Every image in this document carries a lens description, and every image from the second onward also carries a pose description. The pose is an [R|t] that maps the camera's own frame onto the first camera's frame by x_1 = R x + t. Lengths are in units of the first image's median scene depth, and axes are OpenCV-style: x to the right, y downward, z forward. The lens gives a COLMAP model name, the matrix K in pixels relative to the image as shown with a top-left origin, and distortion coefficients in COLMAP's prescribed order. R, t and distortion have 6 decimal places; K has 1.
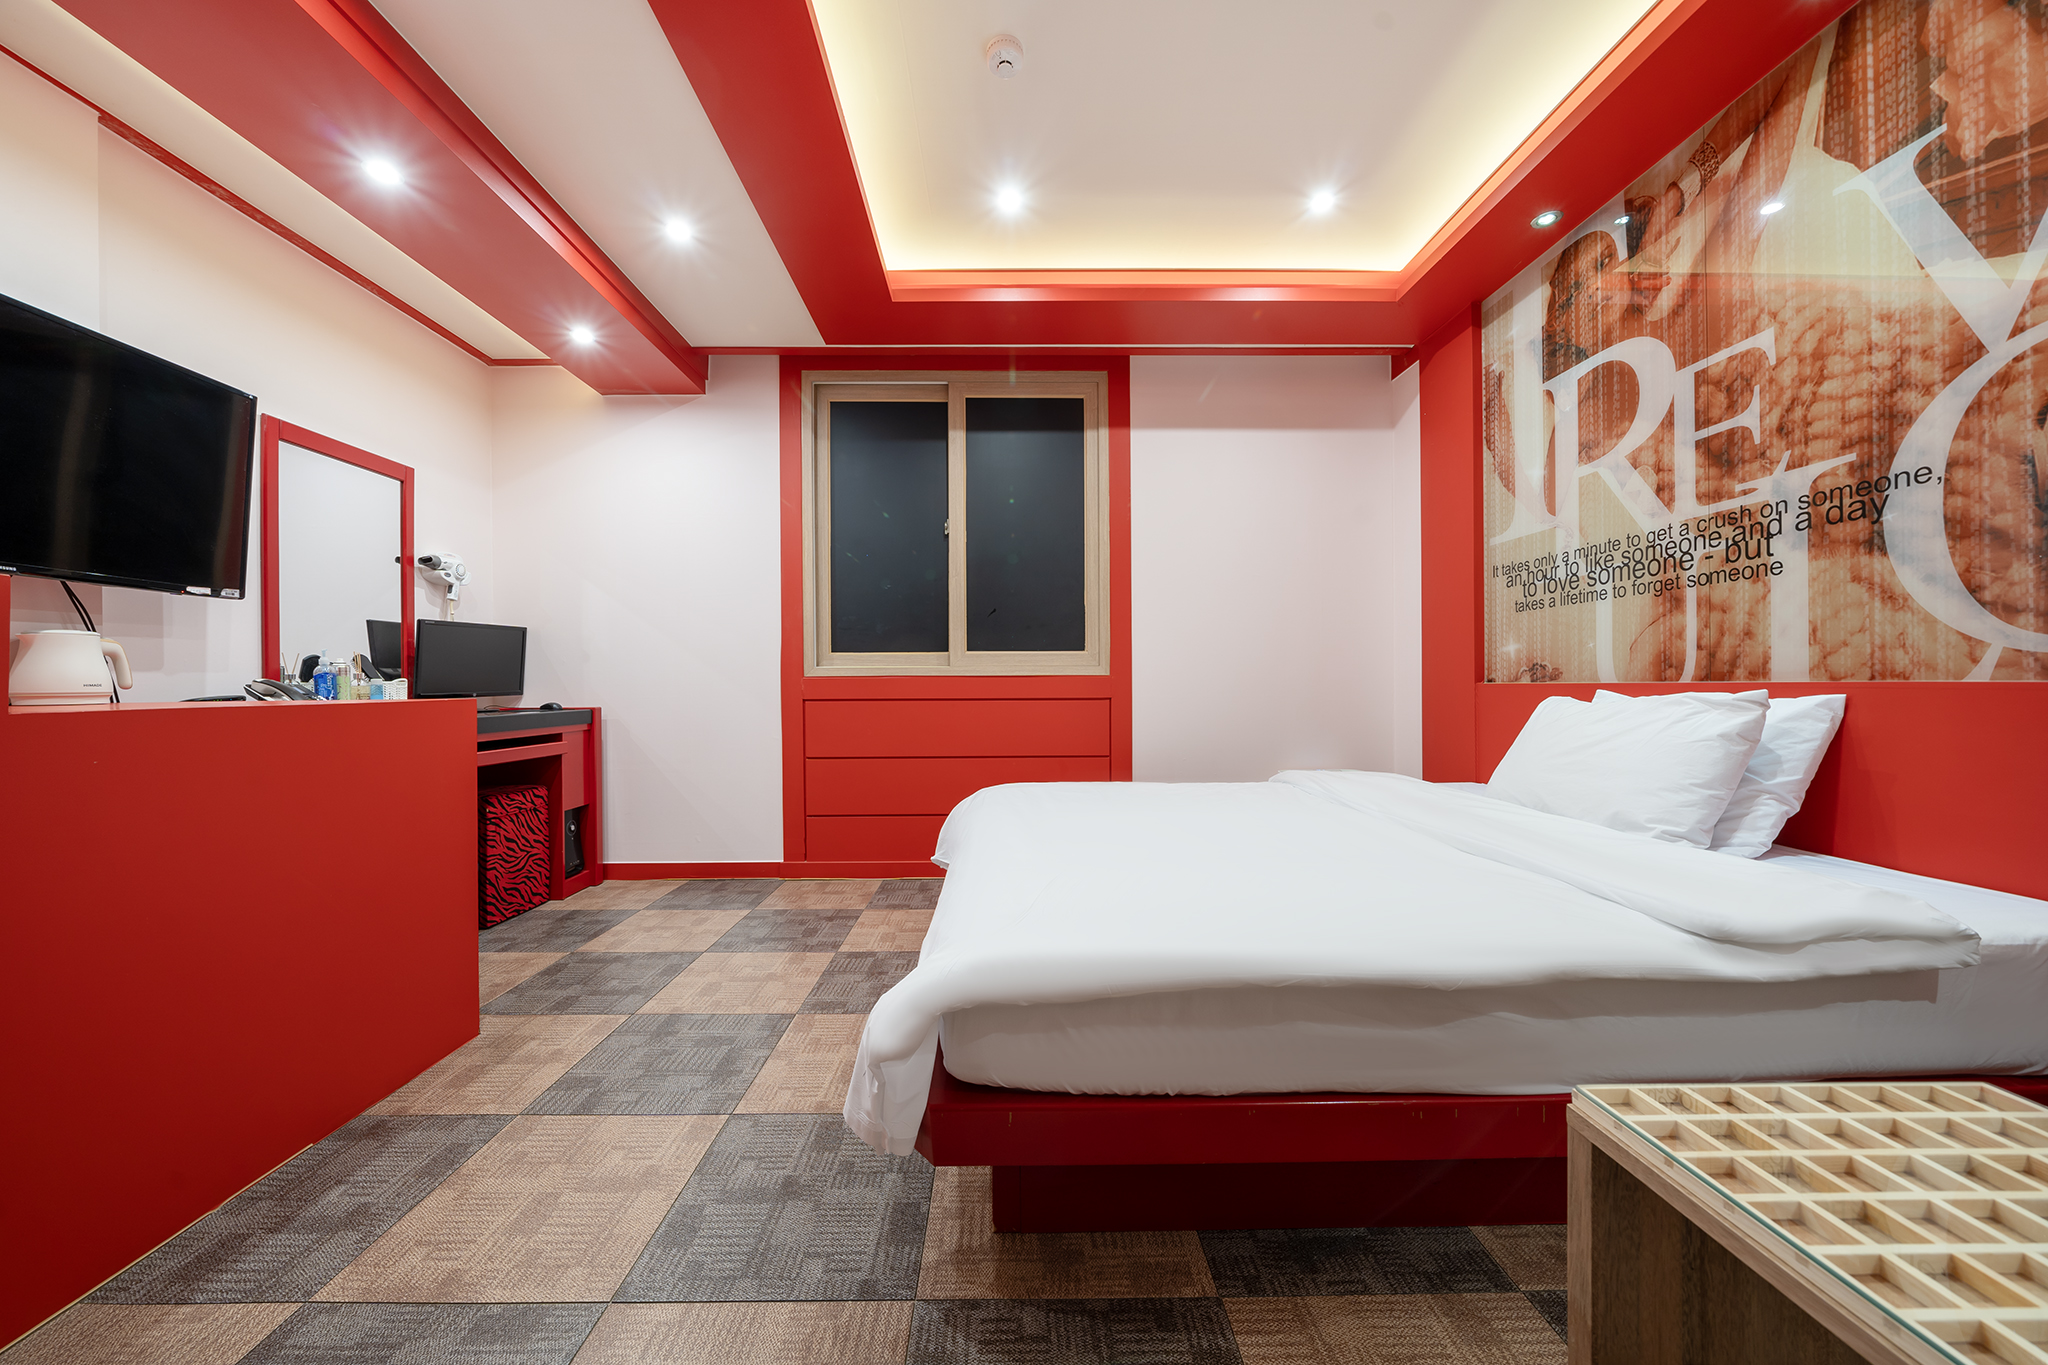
lens RADIAL K [[697.2, 0, 1031.8], [0, 697.2, 682.4], [0, 0, 1]] dist [-0.005777, 0.000134]
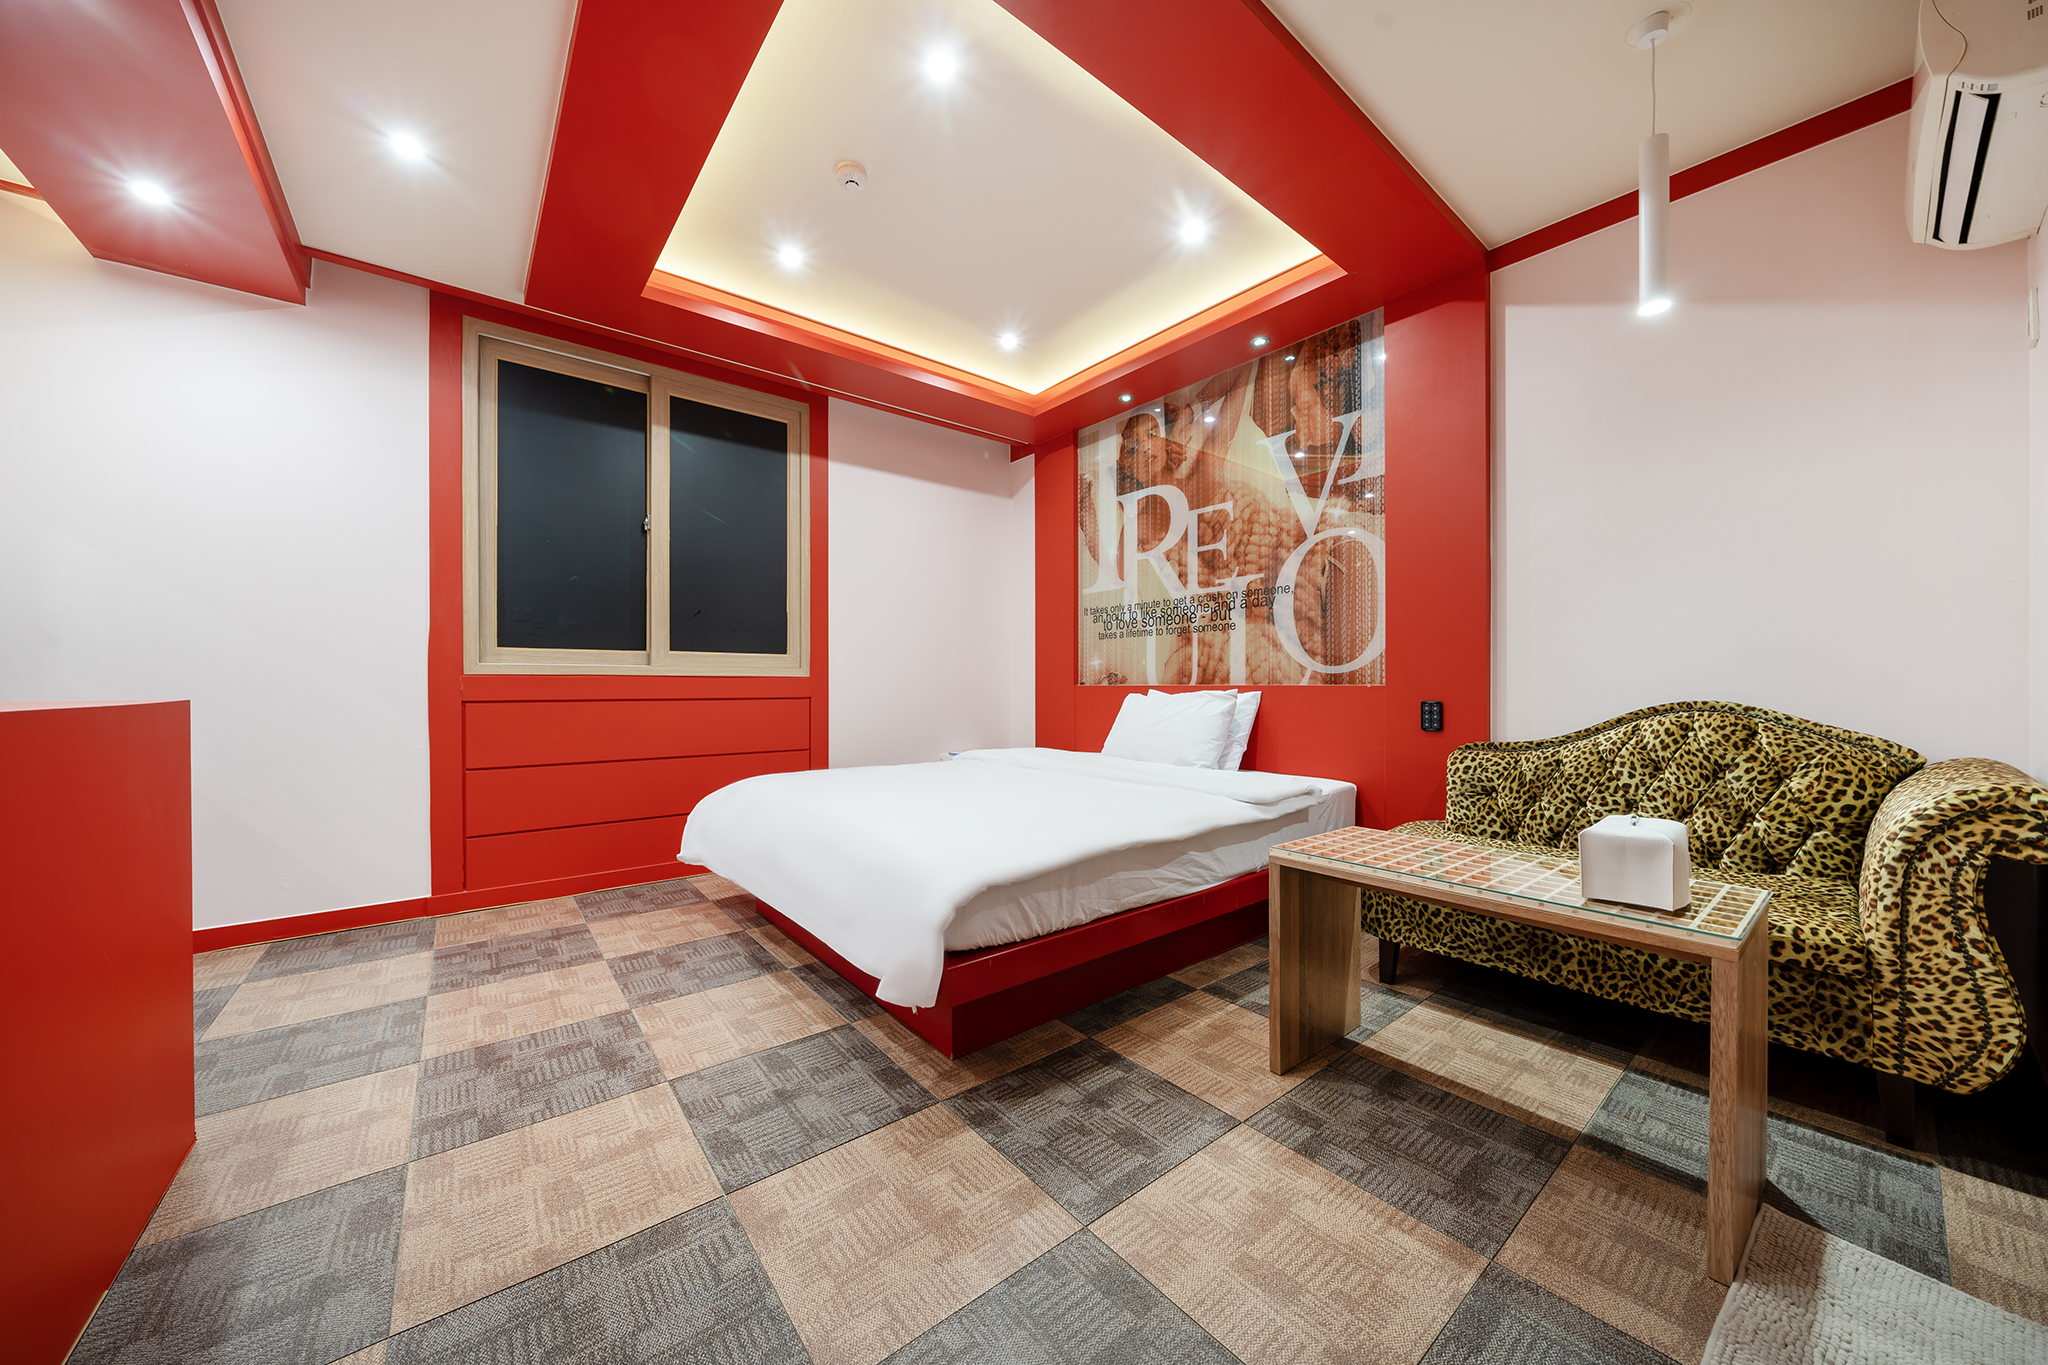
lens RADIAL K [[697.2, 0, 1021.9], [0, 697.2, 681.5], [0, 0, 1]] dist [-0.005777, 0.000134]
pose [[0.787400, 0.007474, 0.616397, -0.430733], [-0.005111, 0.999971, -0.005596, 0.002167], [-0.616421, 0.001256, 0.787416, -0.123202]]
